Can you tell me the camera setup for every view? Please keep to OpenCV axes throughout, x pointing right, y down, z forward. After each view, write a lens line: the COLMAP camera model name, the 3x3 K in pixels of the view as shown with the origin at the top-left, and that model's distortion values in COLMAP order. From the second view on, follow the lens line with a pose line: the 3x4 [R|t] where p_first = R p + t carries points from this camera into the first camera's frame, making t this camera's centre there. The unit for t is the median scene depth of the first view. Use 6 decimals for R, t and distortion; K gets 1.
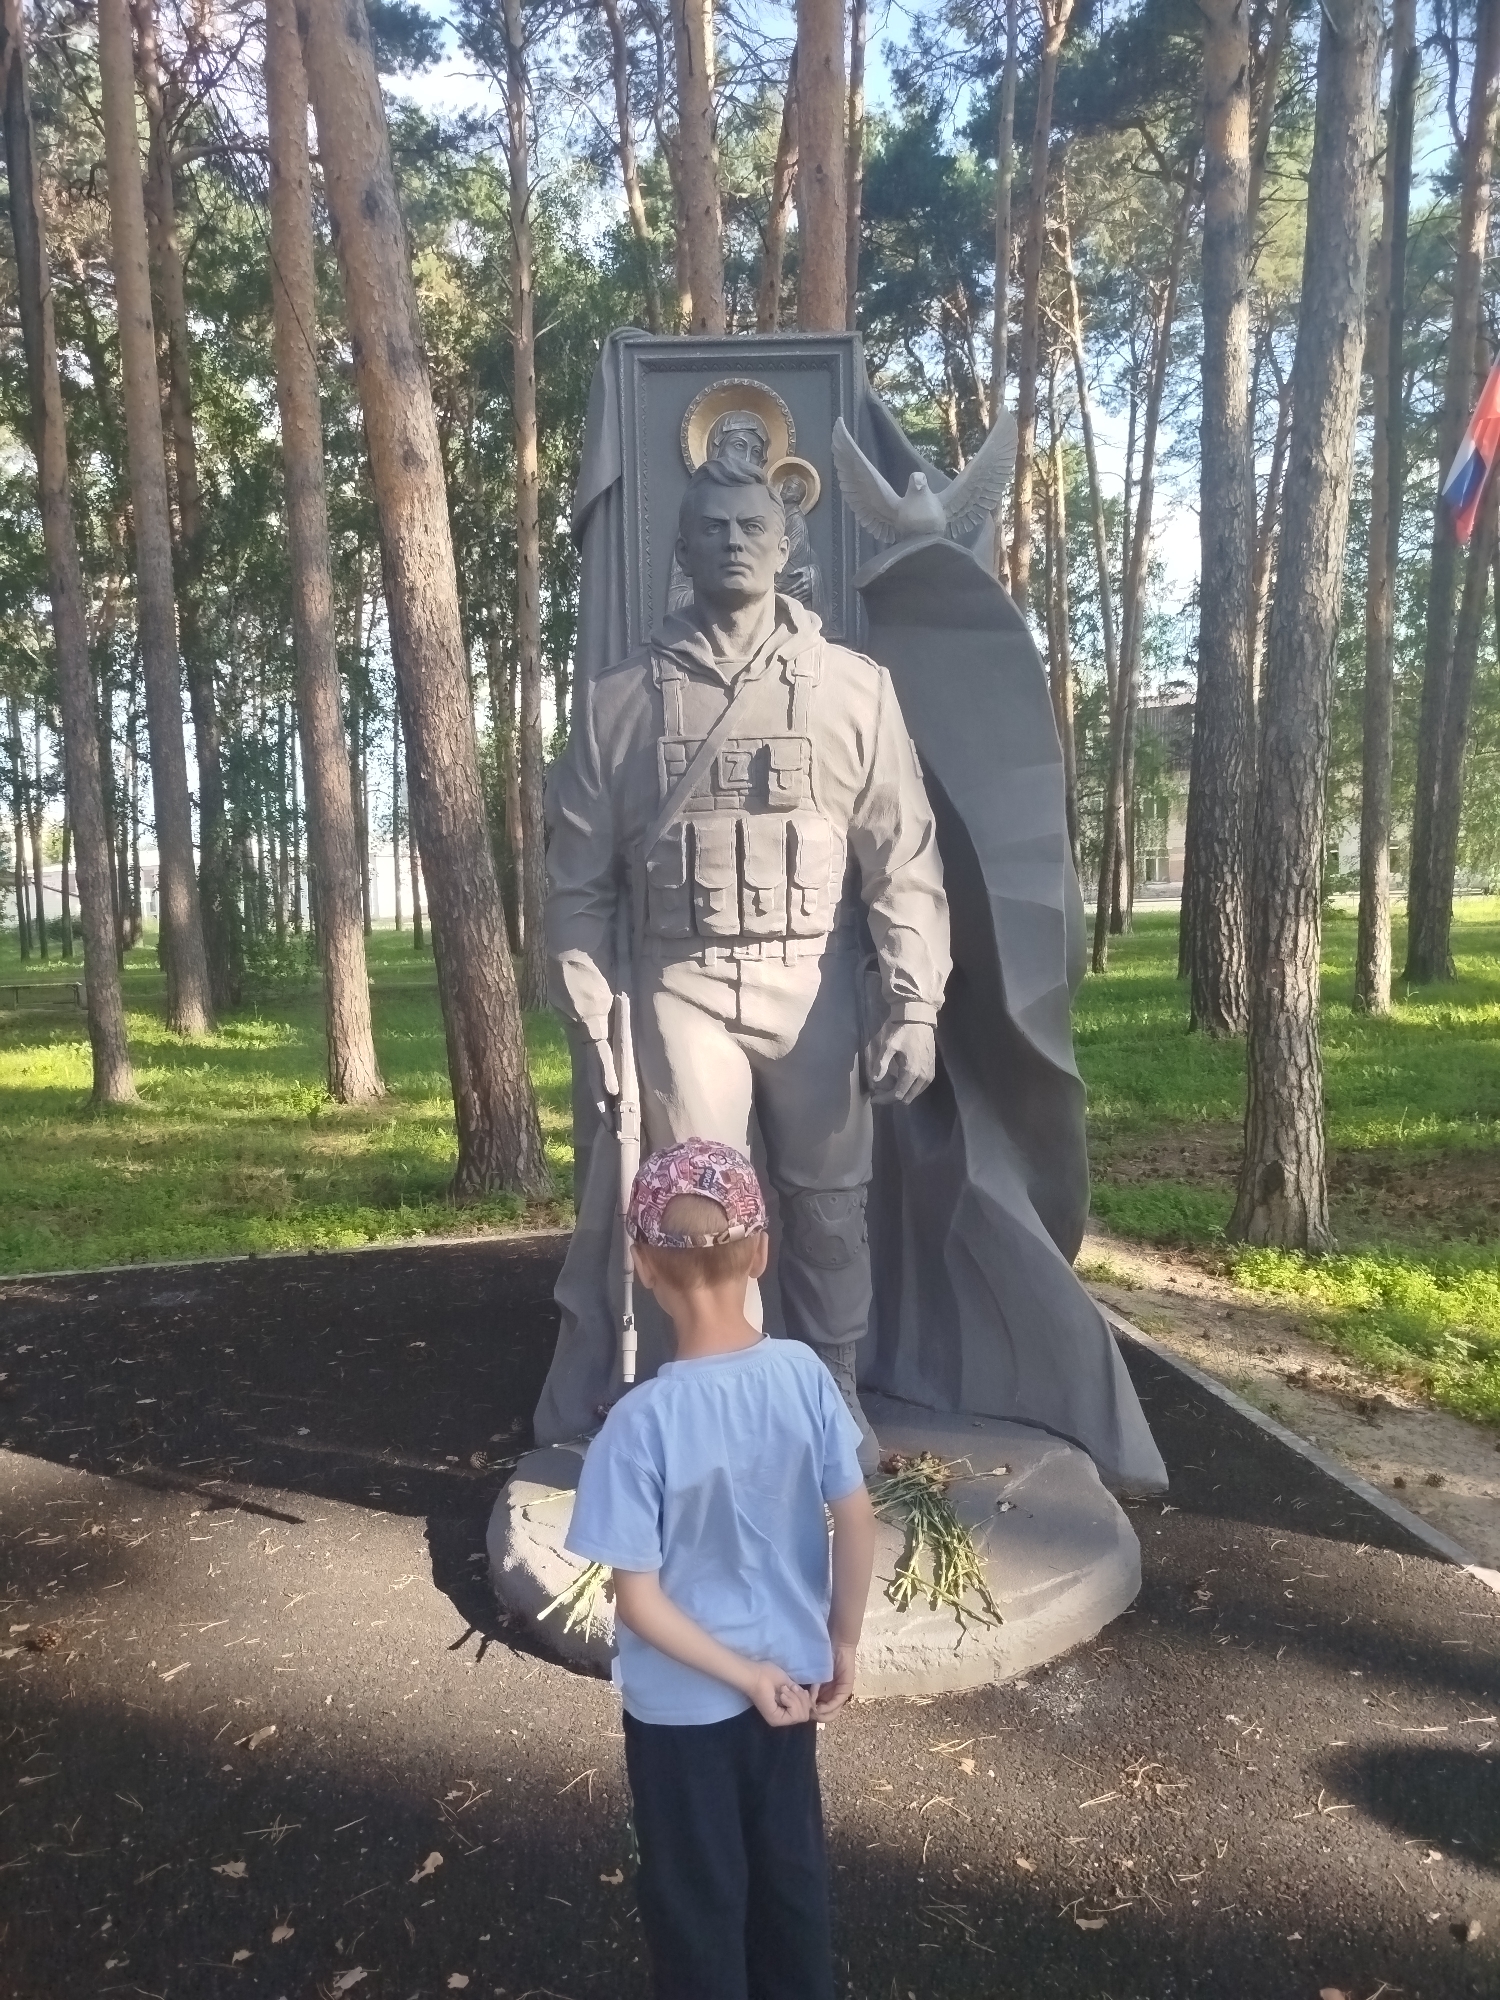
lens RADIAL K [[1415.8, 0, 752.7], [0, 1415.8, 997.4], [0, 0, 1]] dist [0.012596, 0.004845]
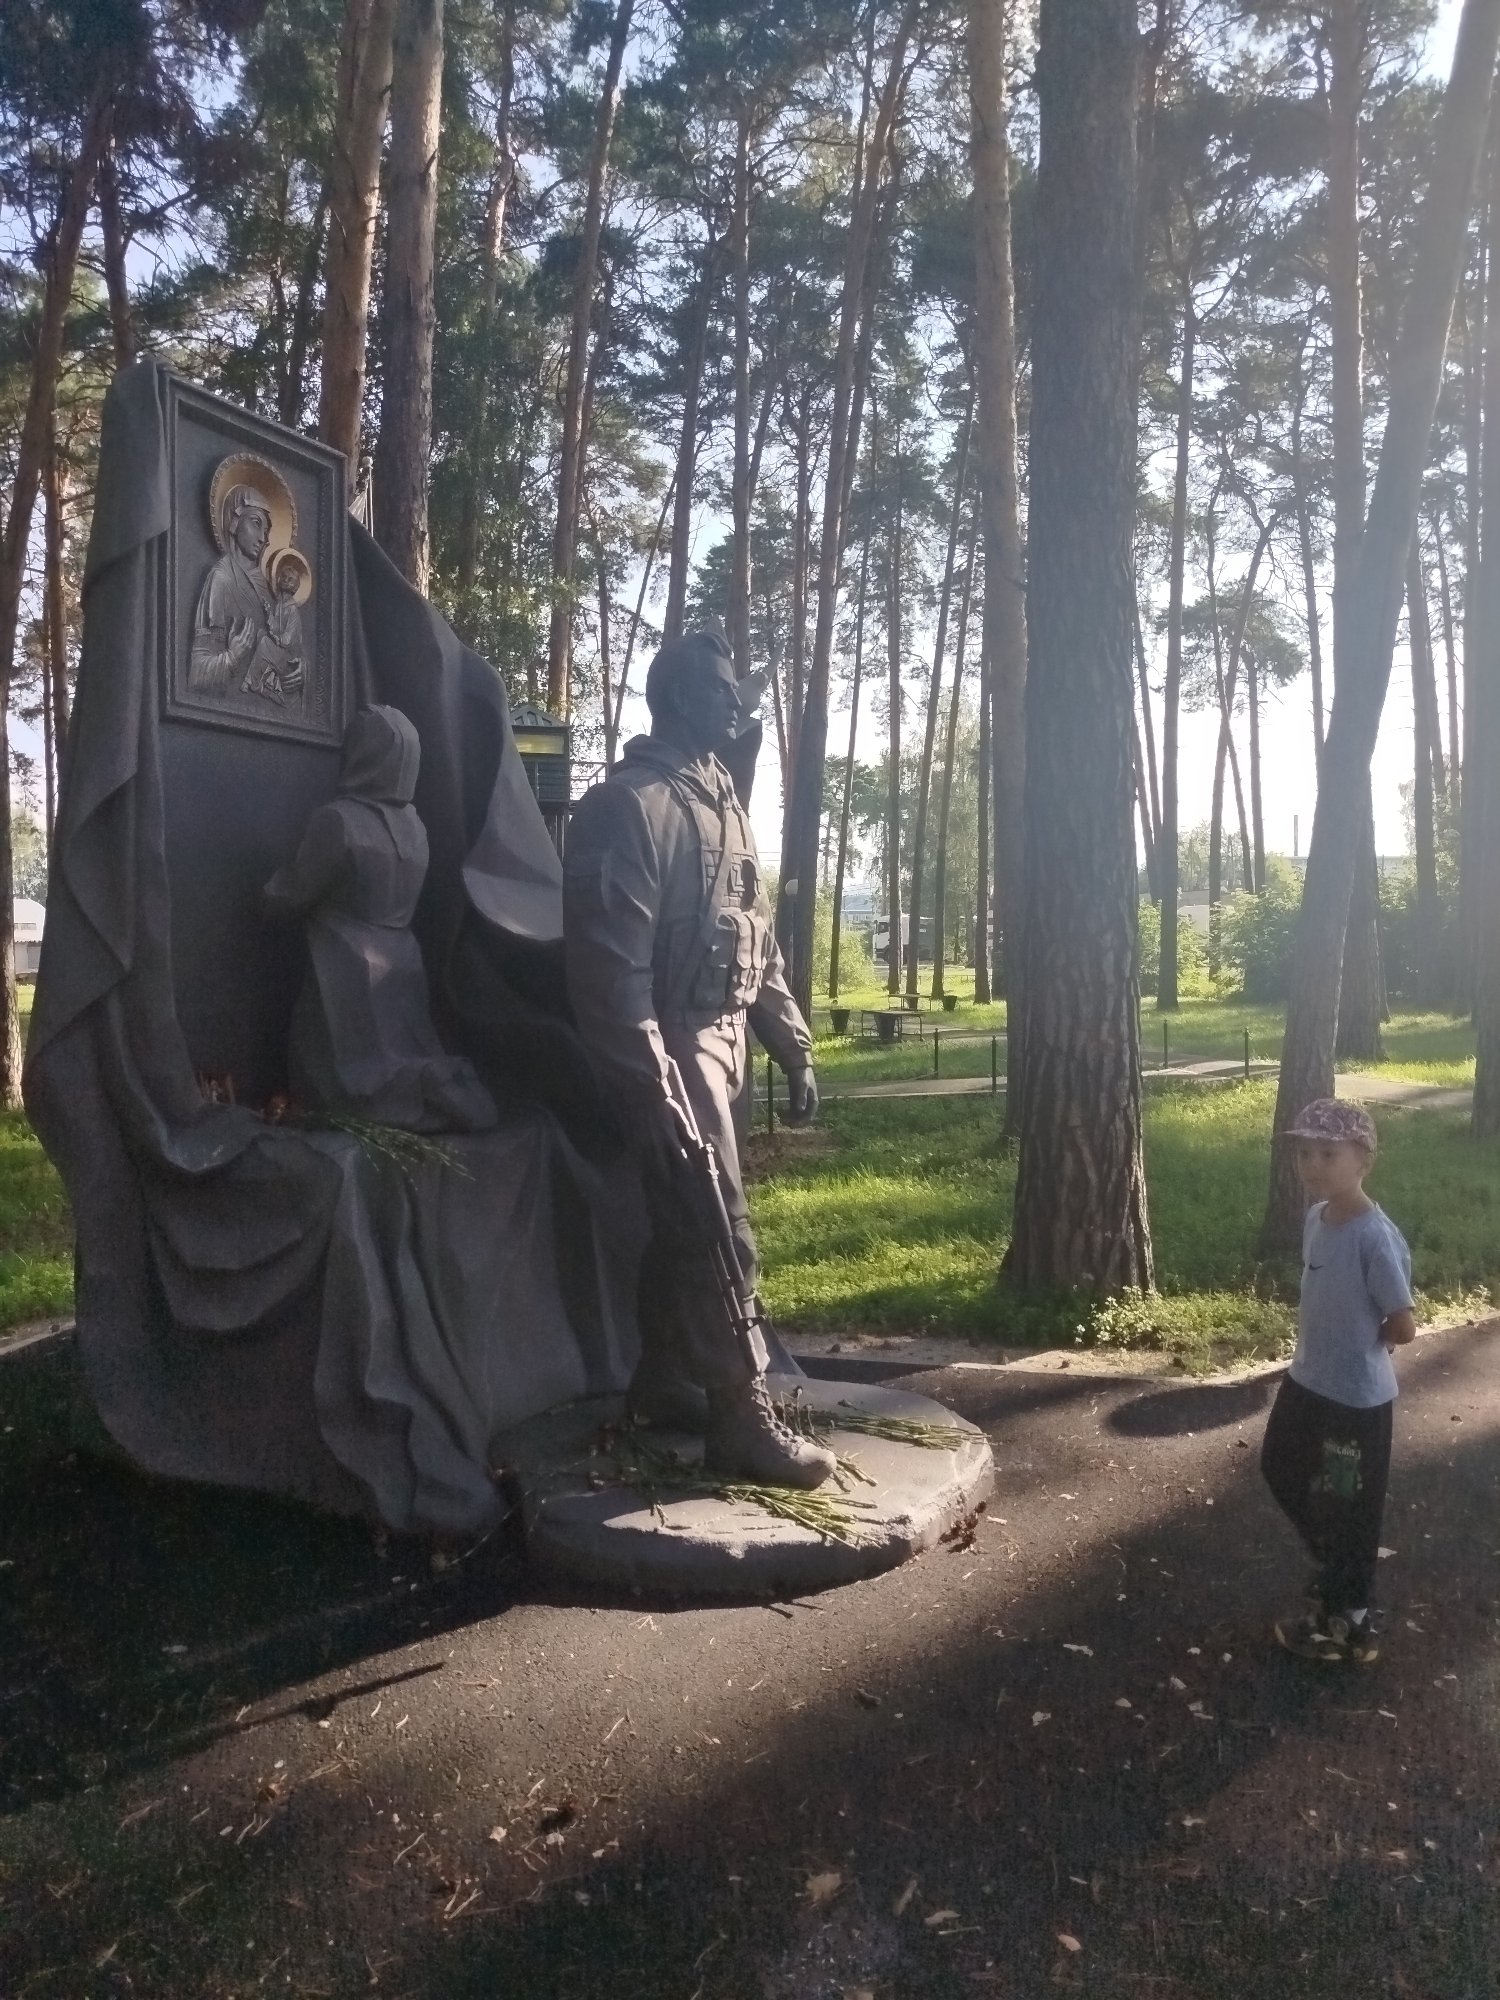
lens RADIAL K [[1415.8, 0, 749.2], [0, 1415.8, 993.2], [0, 0, 1]] dist [0.012596, 0.004845]
pose [[0.426807, -0.001658, 0.904341, -1.133725], [0.067550, 0.997263, -0.030052, -0.015588], [-0.901816, 0.073915, 0.425751, 0.442586]]
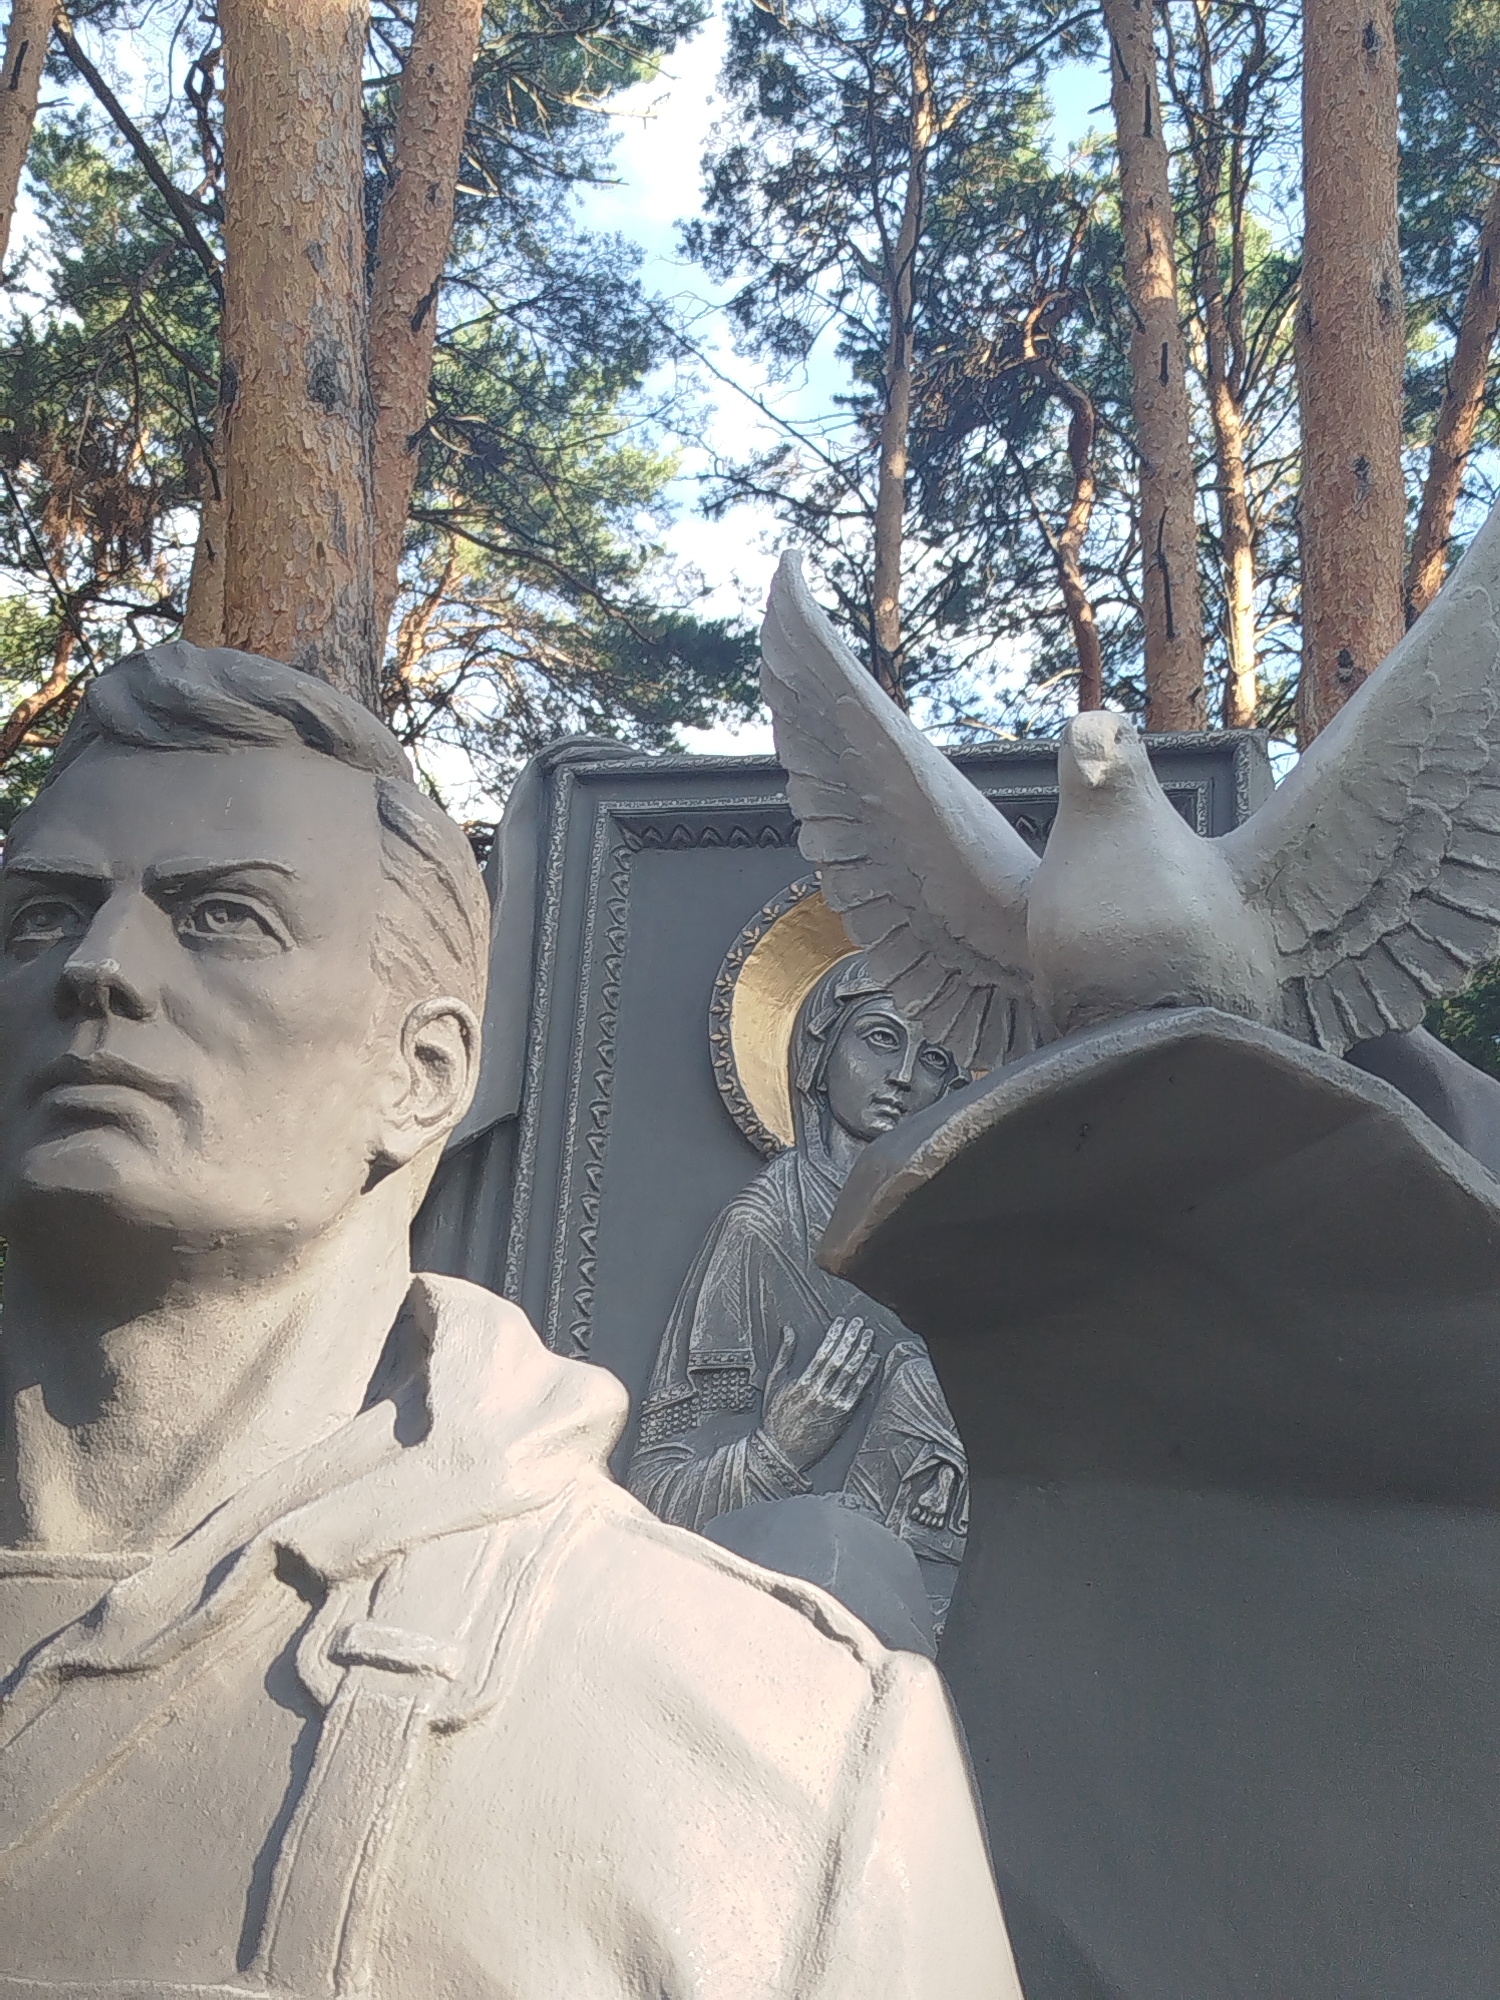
lens RADIAL K [[2814.6, 0, 751.1], [0, 2814.6, 1002.0], [0, 0, 1]] dist [0.001835, 0.000000]
pose [[0.975232, -0.003109, -0.221161, 0.155582], [-0.103025, 0.878423, -0.466647, -0.138214], [0.195724, 0.477874, 0.856346, 0.658303]]
